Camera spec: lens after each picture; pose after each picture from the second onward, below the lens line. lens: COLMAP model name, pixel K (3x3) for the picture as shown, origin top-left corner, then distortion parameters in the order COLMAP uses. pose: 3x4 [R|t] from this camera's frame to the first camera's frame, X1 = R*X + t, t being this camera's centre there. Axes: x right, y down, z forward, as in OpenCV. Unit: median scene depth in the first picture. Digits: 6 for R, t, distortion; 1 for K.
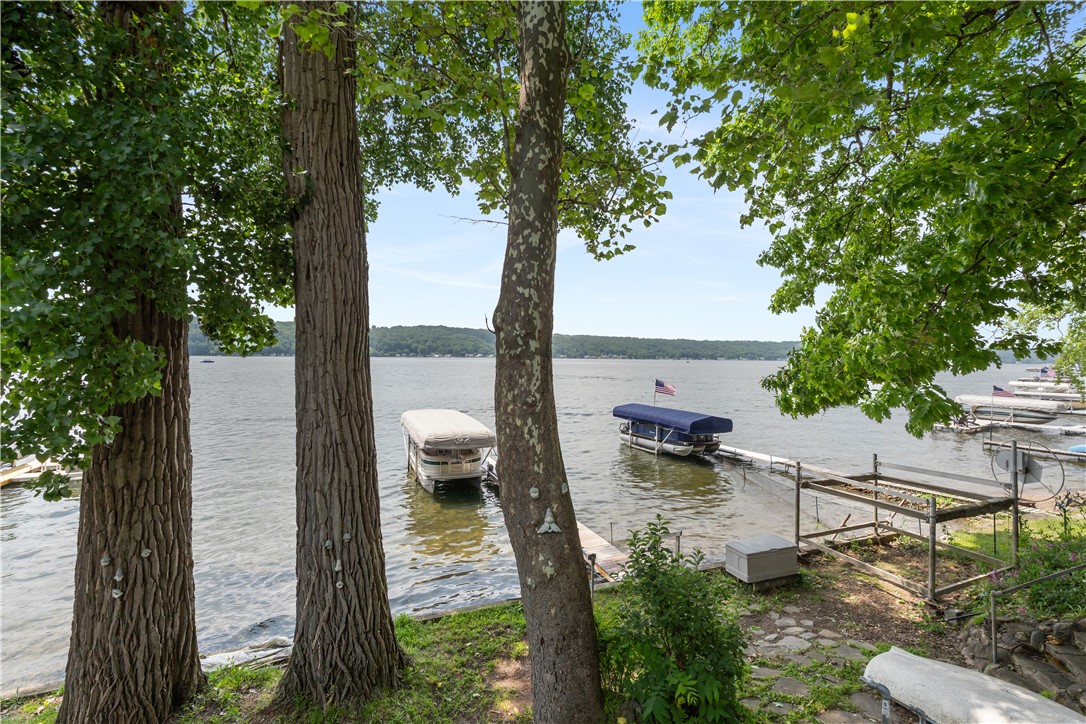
lens RADIAL K [[488.2, 0, 545.8], [0, 488.2, 352.5], [0, 0, 1]] dist [-0.001383, 0.000117]
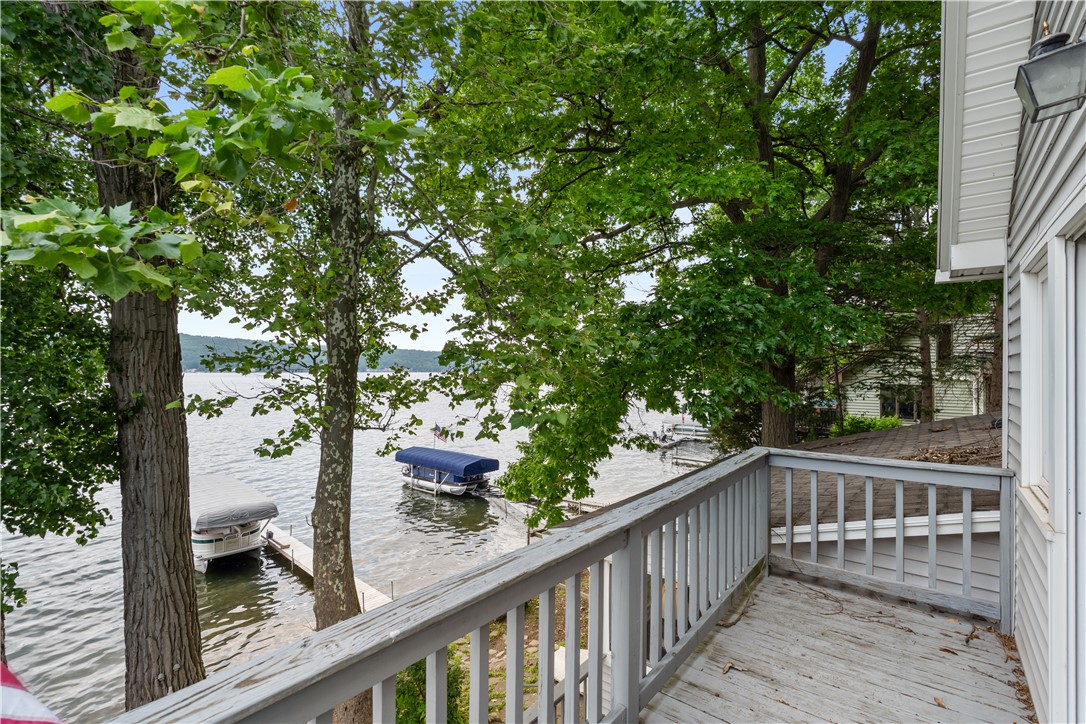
lens RADIAL K [[492.2, 0, 543.0], [0, 492.2, 362.0], [0, 0, 1]] dist [-0.000740, 0.001146]
pose [[0.911070, -0.003933, 0.412234, -0.057377], [0.004076, 0.999992, 0.000530, -0.425571], [-0.412232, 0.001197, 0.911078, -0.588677]]
